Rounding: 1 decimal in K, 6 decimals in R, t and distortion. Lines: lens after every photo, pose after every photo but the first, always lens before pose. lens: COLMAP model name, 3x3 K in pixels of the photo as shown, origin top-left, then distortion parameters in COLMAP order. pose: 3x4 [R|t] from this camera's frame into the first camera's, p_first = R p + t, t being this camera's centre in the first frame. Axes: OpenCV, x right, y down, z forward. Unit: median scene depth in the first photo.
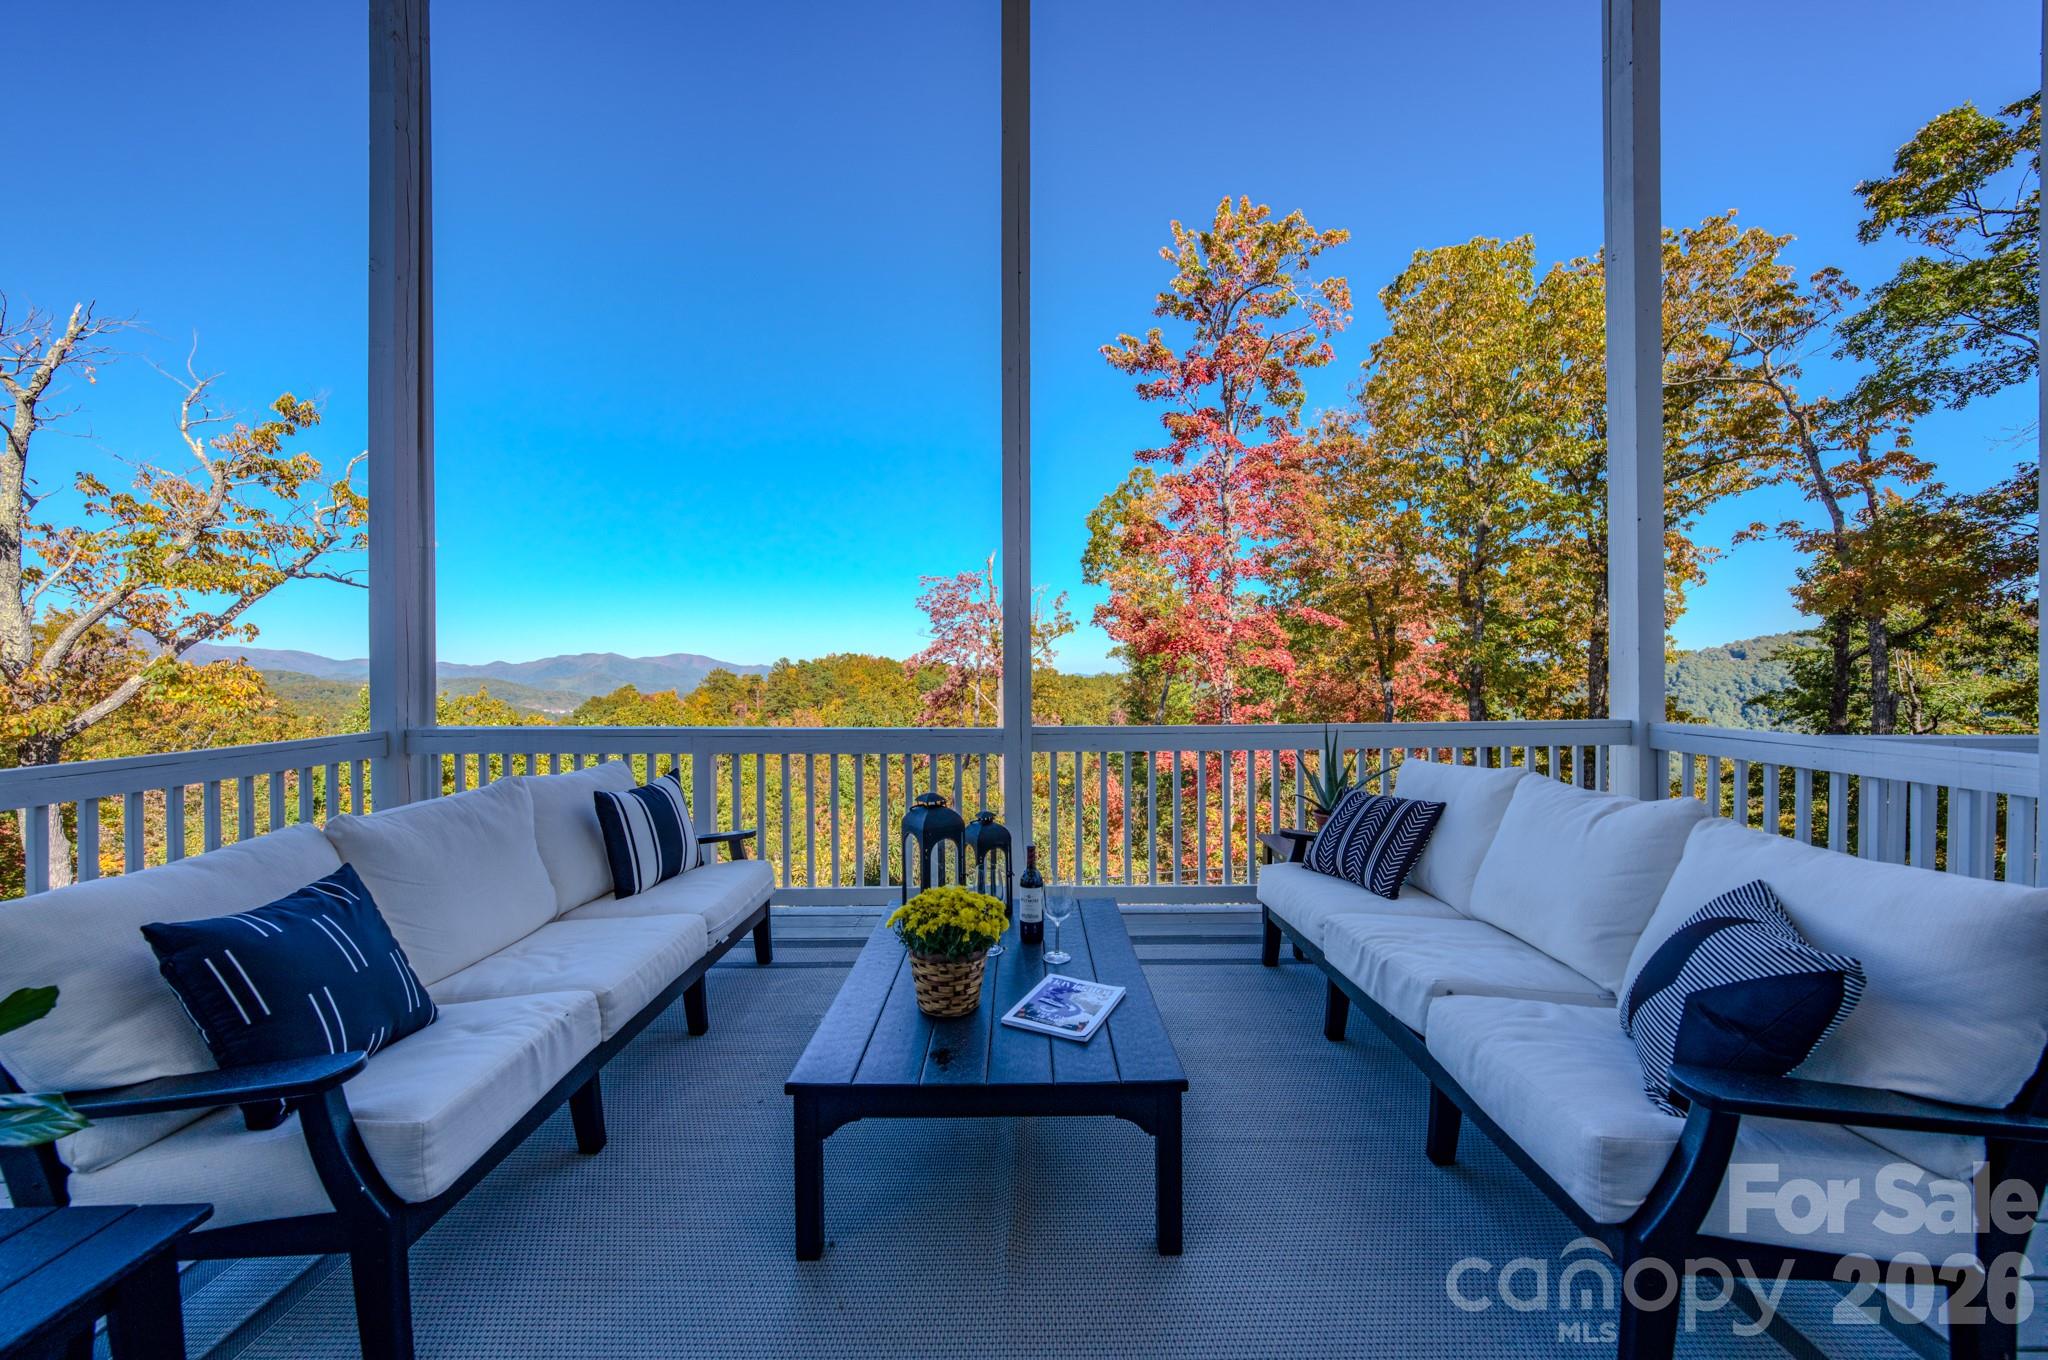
lens RADIAL K [[723.3, 0, 1024.0], [0, 723.3, 680.0], [0, 0, 1]] dist [-0.001002, 0.000270]
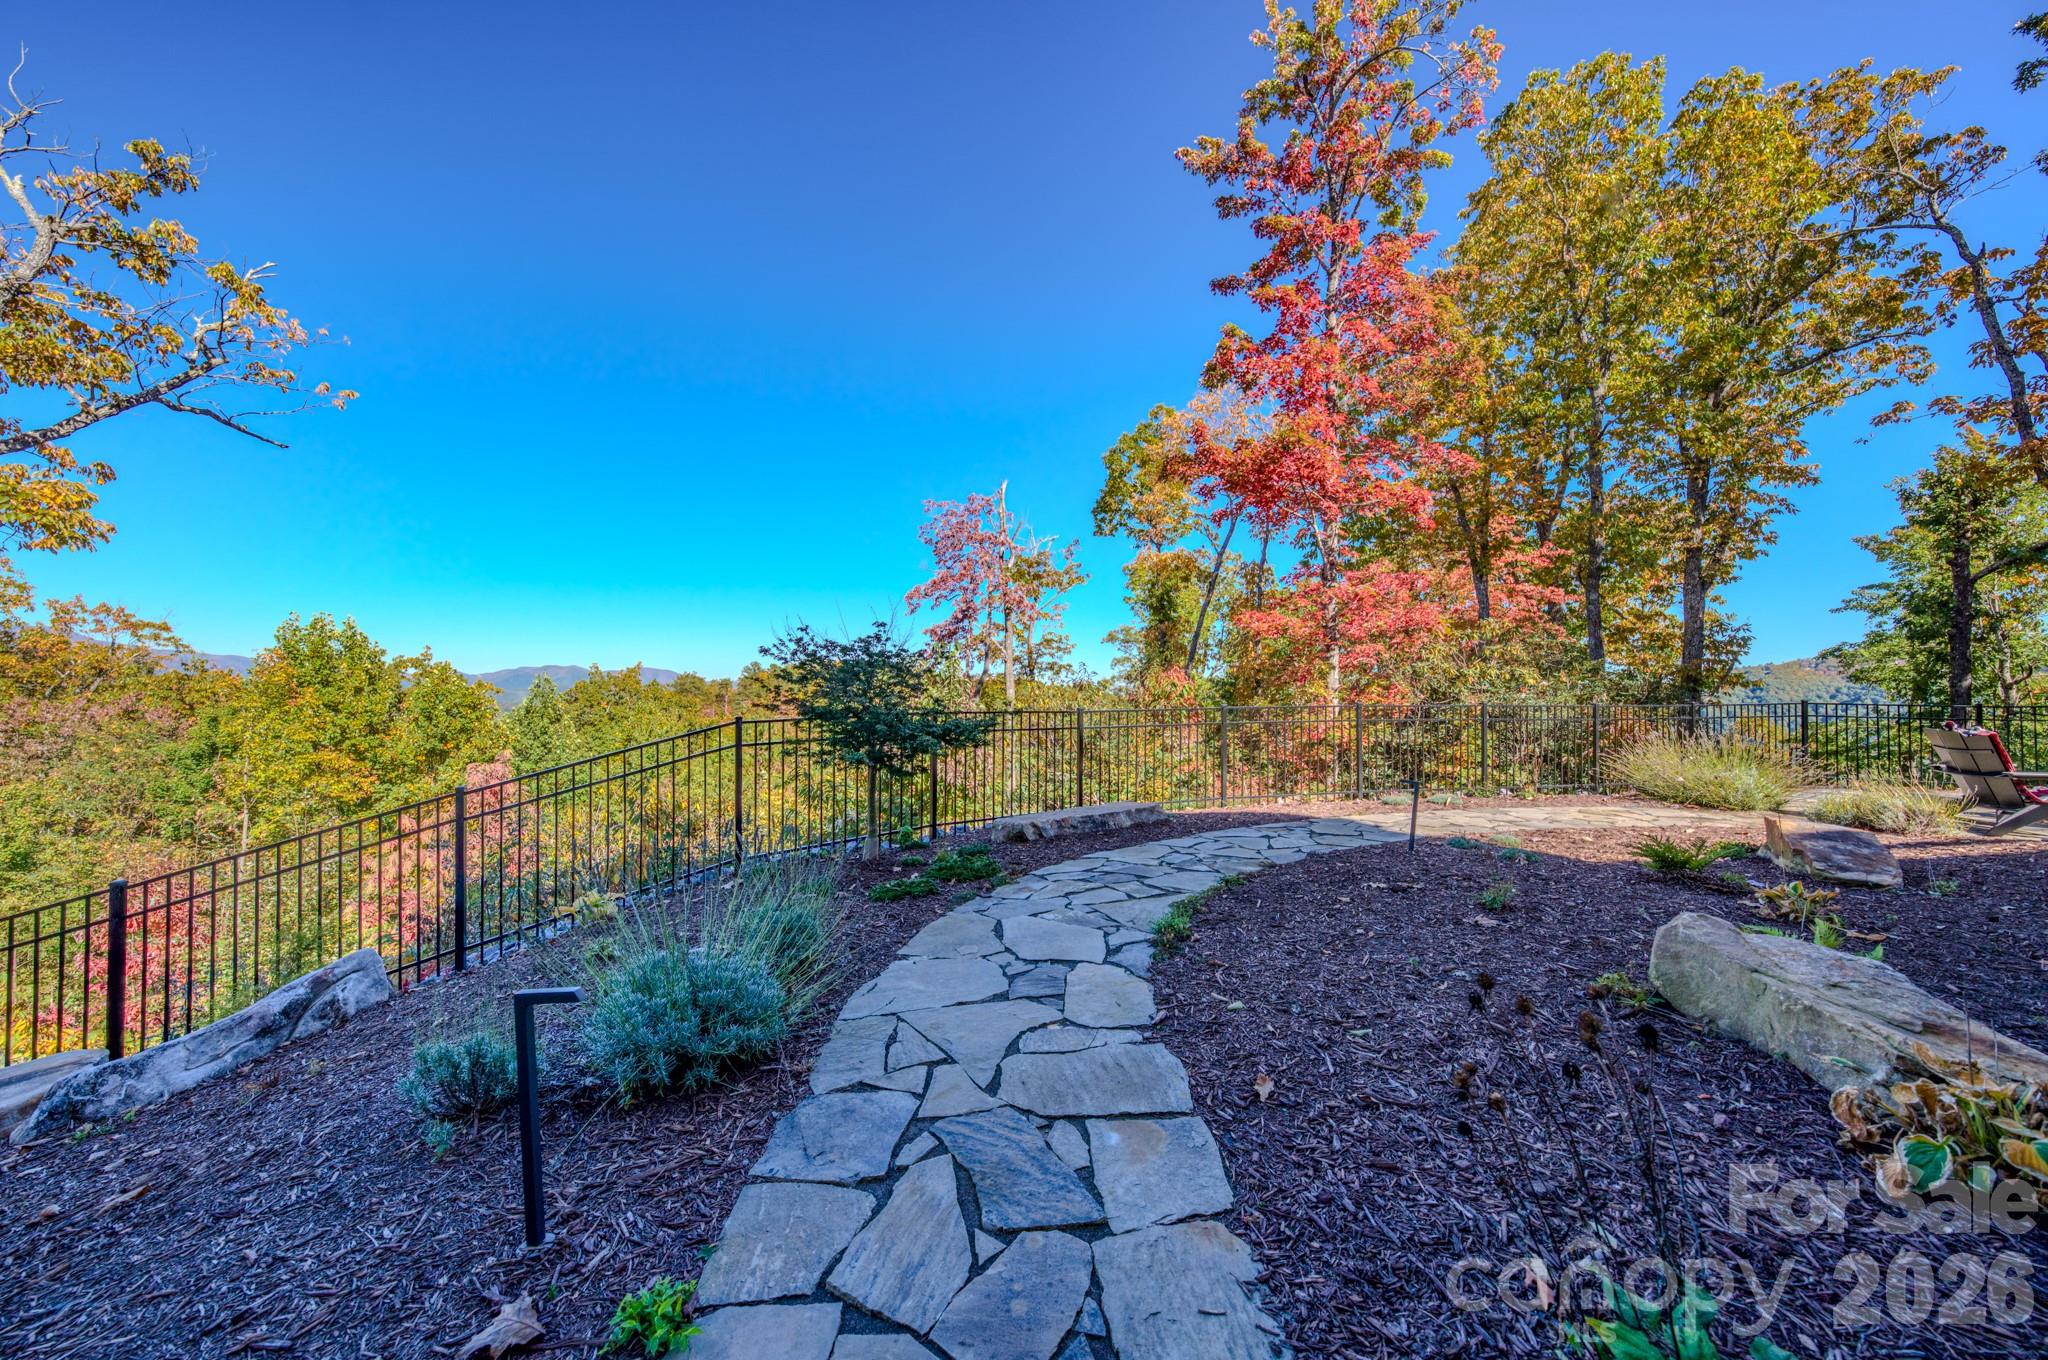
lens RADIAL K [[723.3, 0, 1024.0], [0, 723.3, 680.0], [0, 0, 1]] dist [-0.001002, 0.000270]
pose [[0.999091, 0.018474, 0.038421, -0.085522], [-0.017418, 0.999466, -0.027655, 0.168223], [-0.038911, 0.026960, 0.998879, 0.177398]]
